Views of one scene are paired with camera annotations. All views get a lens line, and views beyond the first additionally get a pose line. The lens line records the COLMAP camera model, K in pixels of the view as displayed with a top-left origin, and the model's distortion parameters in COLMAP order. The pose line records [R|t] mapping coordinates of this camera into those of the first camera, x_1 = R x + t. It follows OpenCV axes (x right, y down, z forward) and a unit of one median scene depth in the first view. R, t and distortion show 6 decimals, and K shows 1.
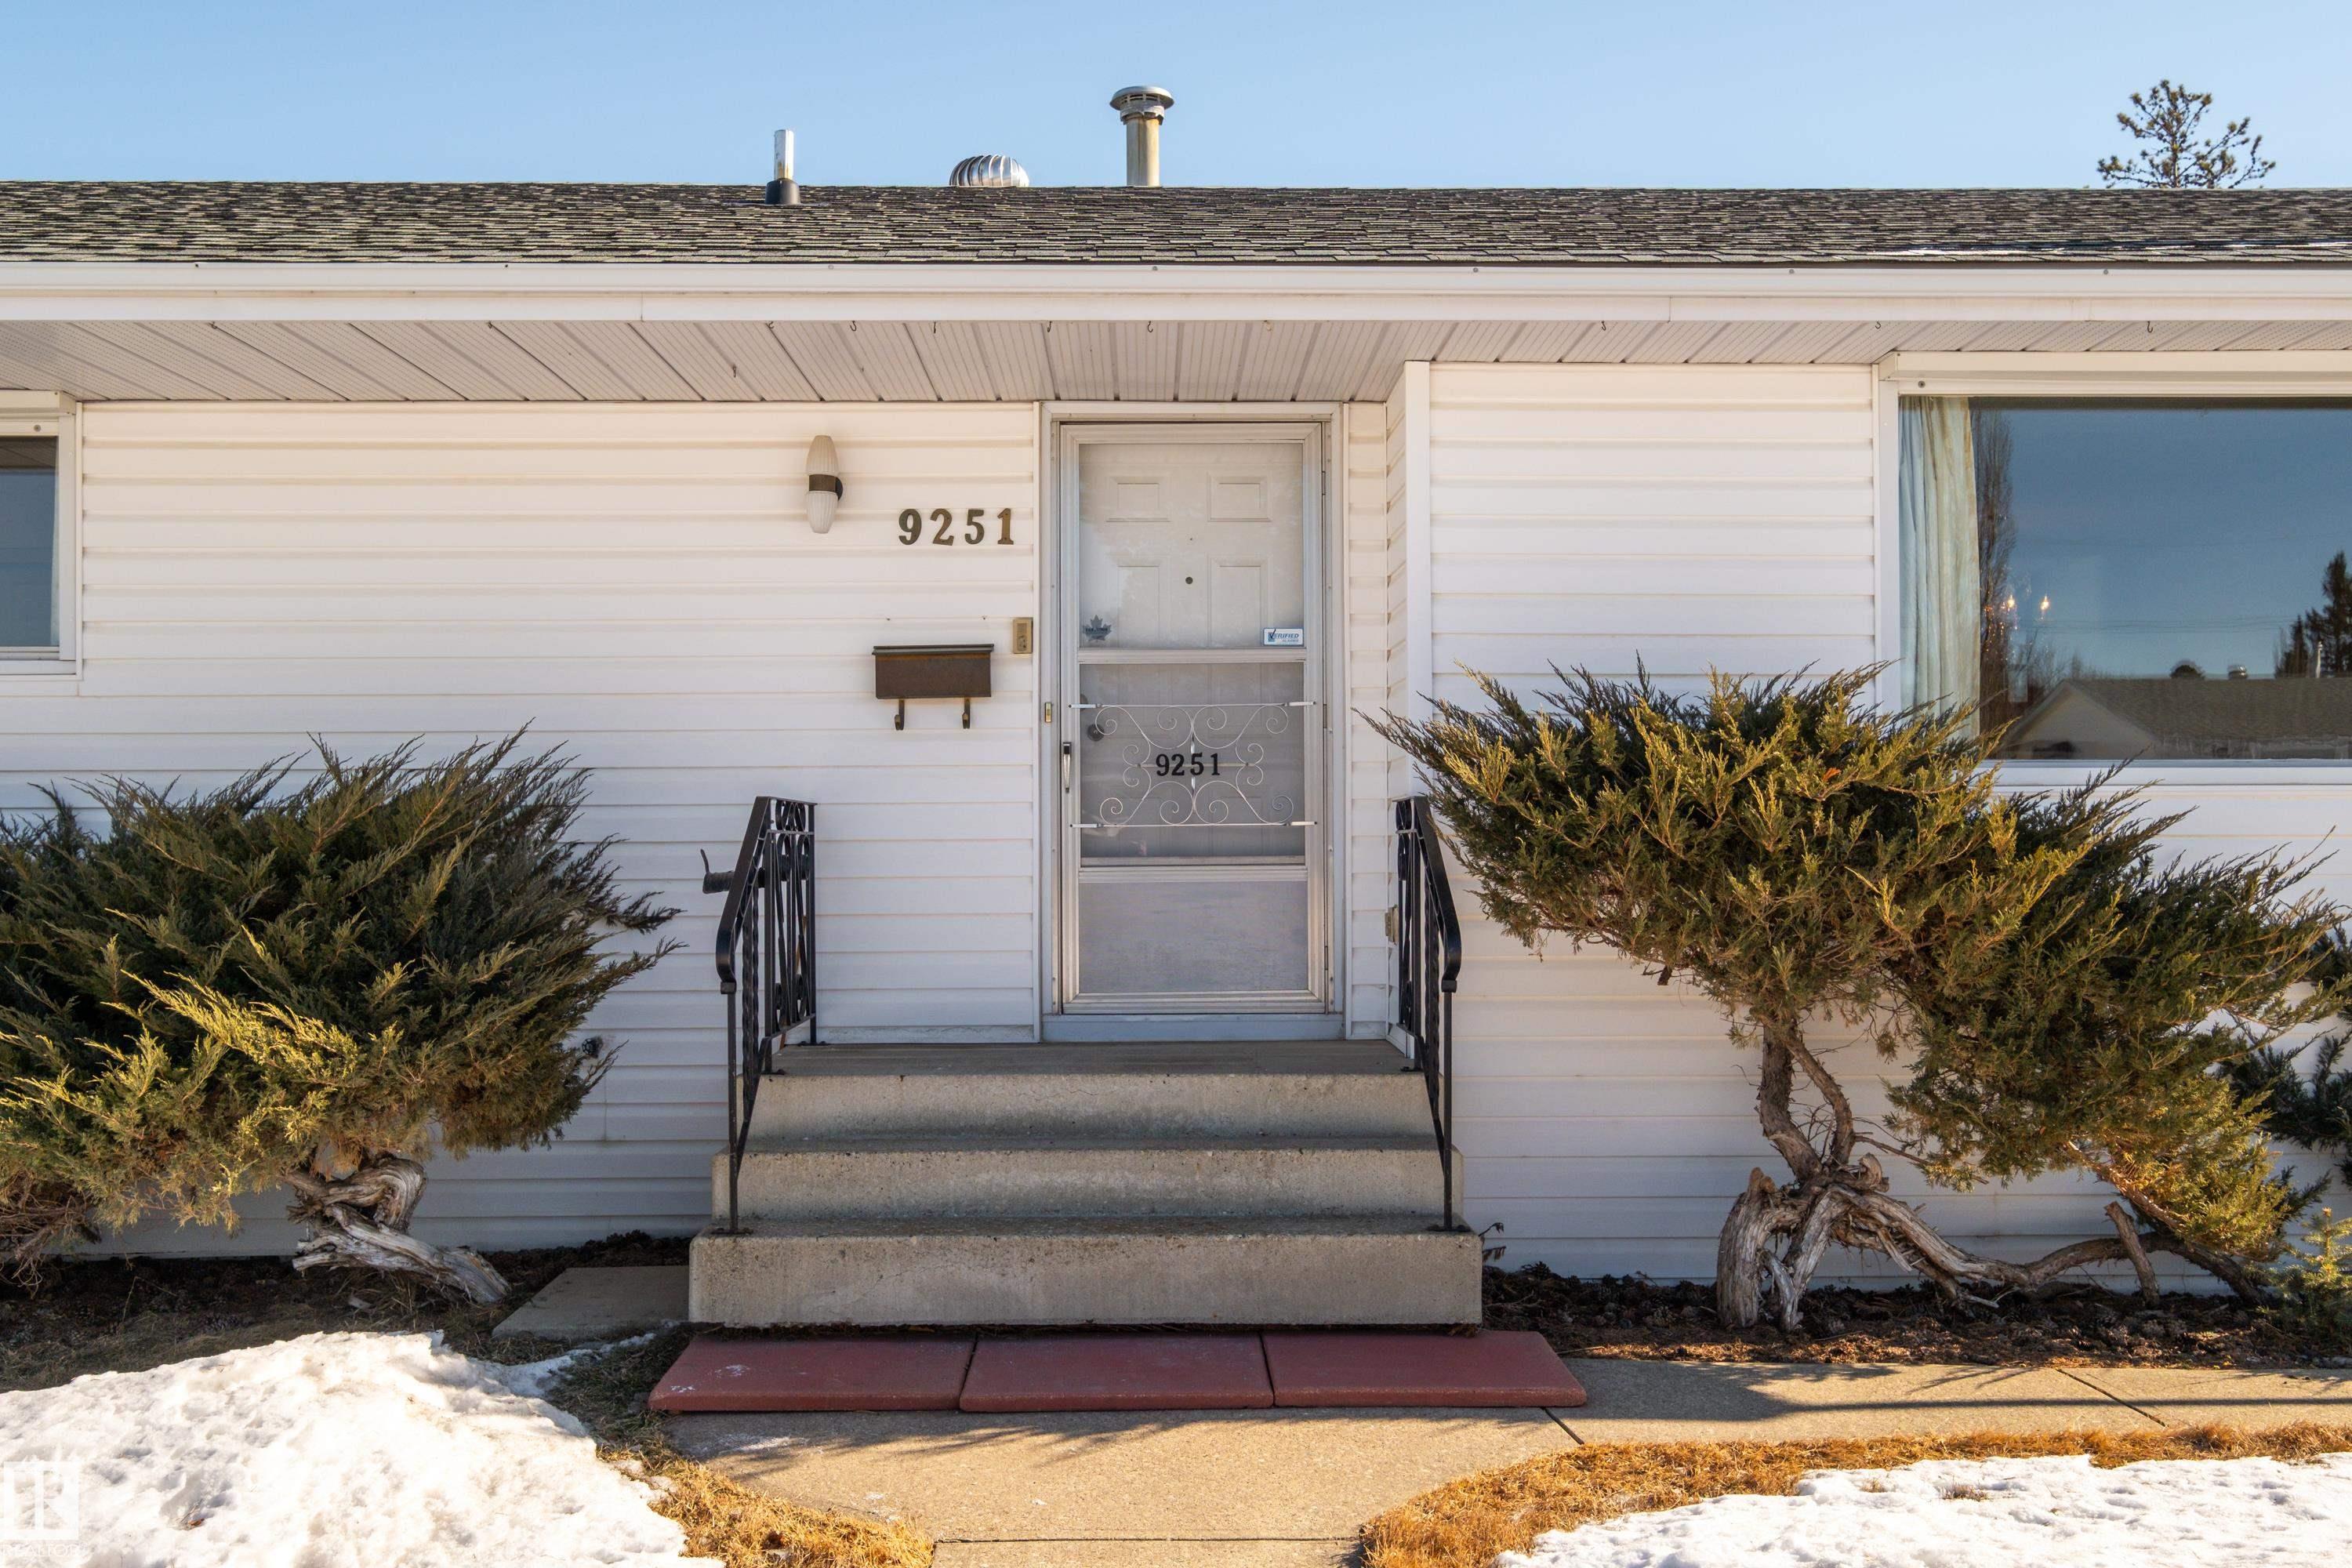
lens RADIAL K [[2029.2, 0, 1176.0], [0, 2029.2, 784.0], [0, 0, 1]] dist [0.001113, 0.000059]
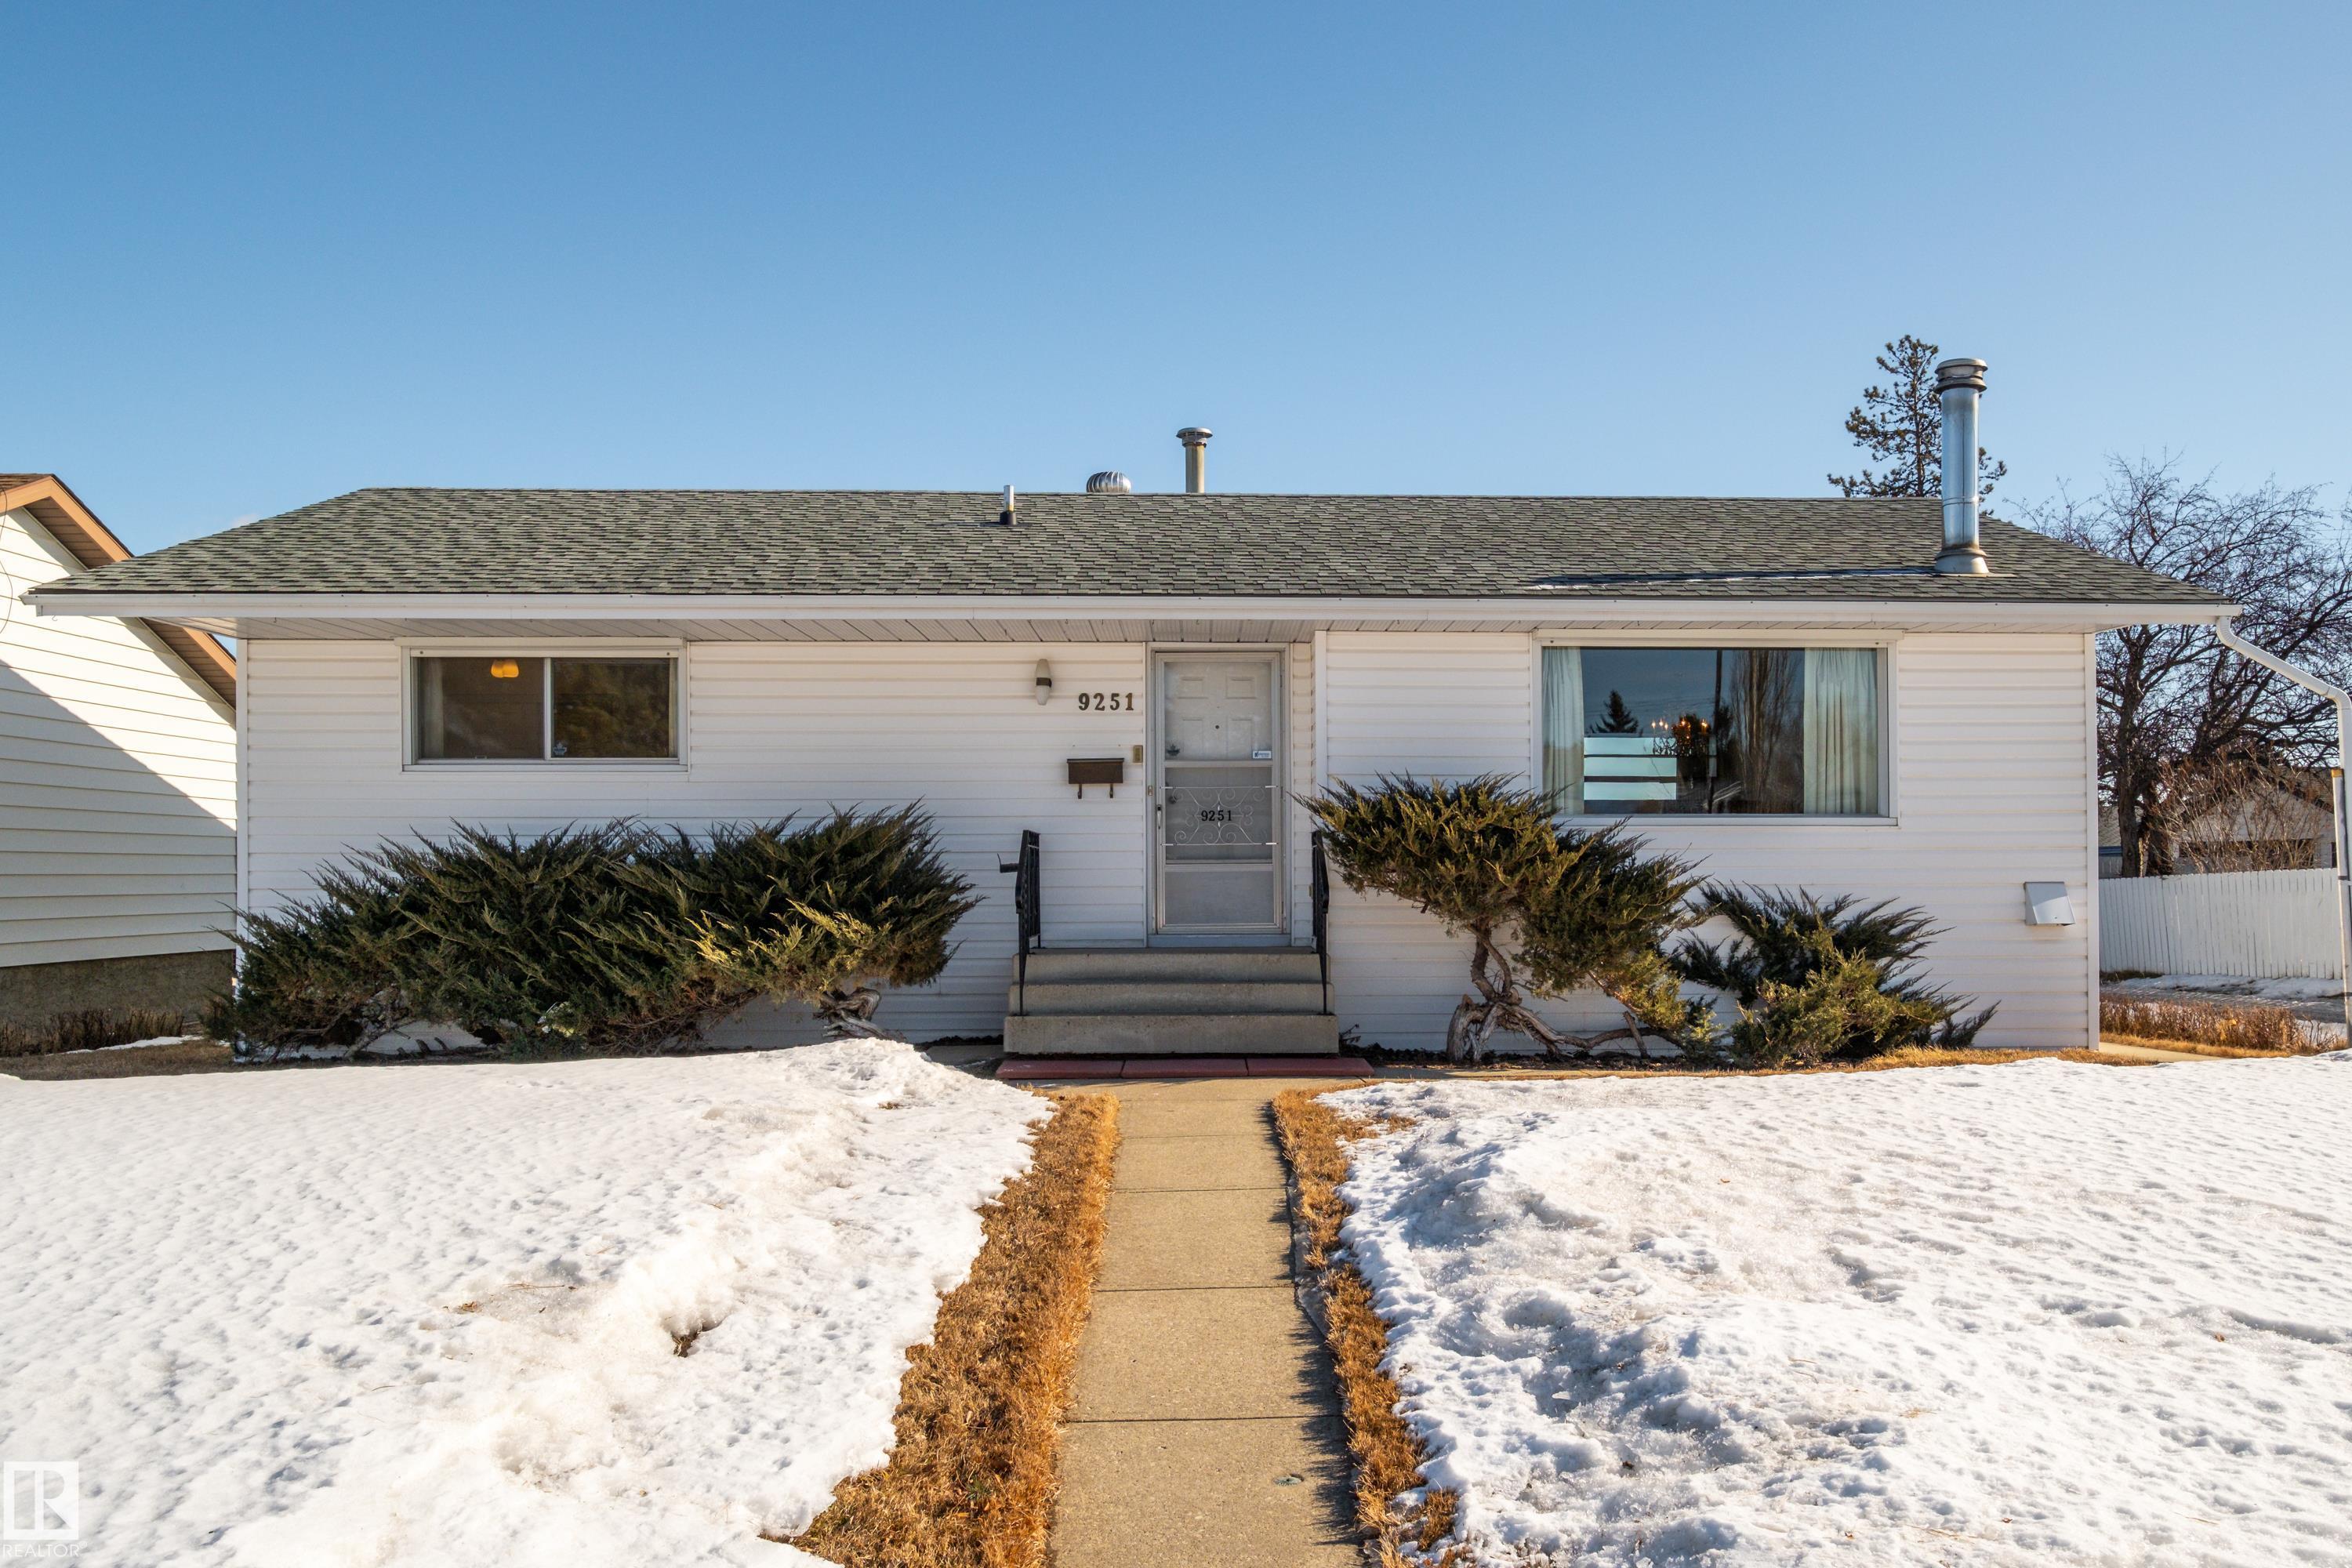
lens RADIAL K [[1704.4, 0, 1114.4], [0, 1704.4, 705.4], [0, 0, 1]] dist [-0.003436, -0.000923]
pose [[0.997915, -0.003011, -0.064470, 0.016828], [-0.001540, 0.997516, -0.070420, 0.001297], [0.064522, 0.070372, 0.995432, -0.907292]]
